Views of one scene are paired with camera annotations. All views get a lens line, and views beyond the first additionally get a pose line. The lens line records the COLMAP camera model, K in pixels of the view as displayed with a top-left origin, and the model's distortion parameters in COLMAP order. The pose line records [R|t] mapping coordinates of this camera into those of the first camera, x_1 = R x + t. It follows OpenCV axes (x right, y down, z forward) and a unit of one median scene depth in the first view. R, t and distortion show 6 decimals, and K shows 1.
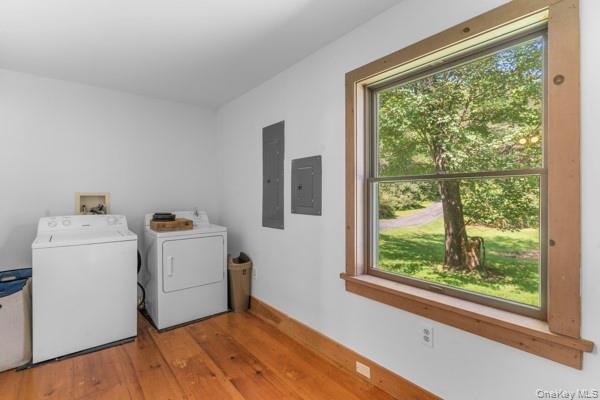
lens RADIAL K [[288.3, 0, 300.6], [0, 288.3, 198.3], [0, 0, 1]] dist [0.013083, -0.000996]
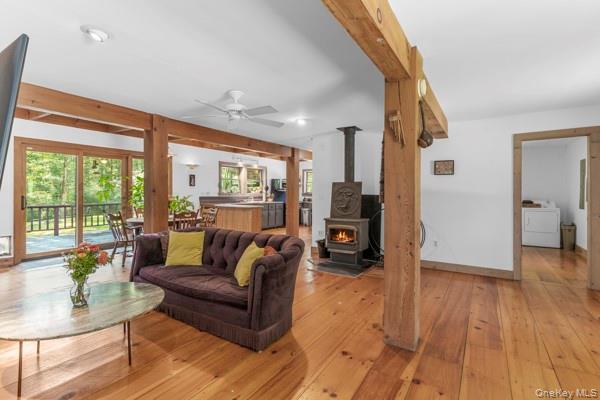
lens RADIAL K [[288.3, 0, 298.0], [0, 288.3, 194.6], [0, 0, 1]] dist [0.013083, -0.000996]
pose [[0.321617, 0.016448, -0.946727, 1.146655], [-0.019366, 0.999754, 0.010790, 0.013509], [0.946672, 0.014864, 0.321857, -1.516938]]
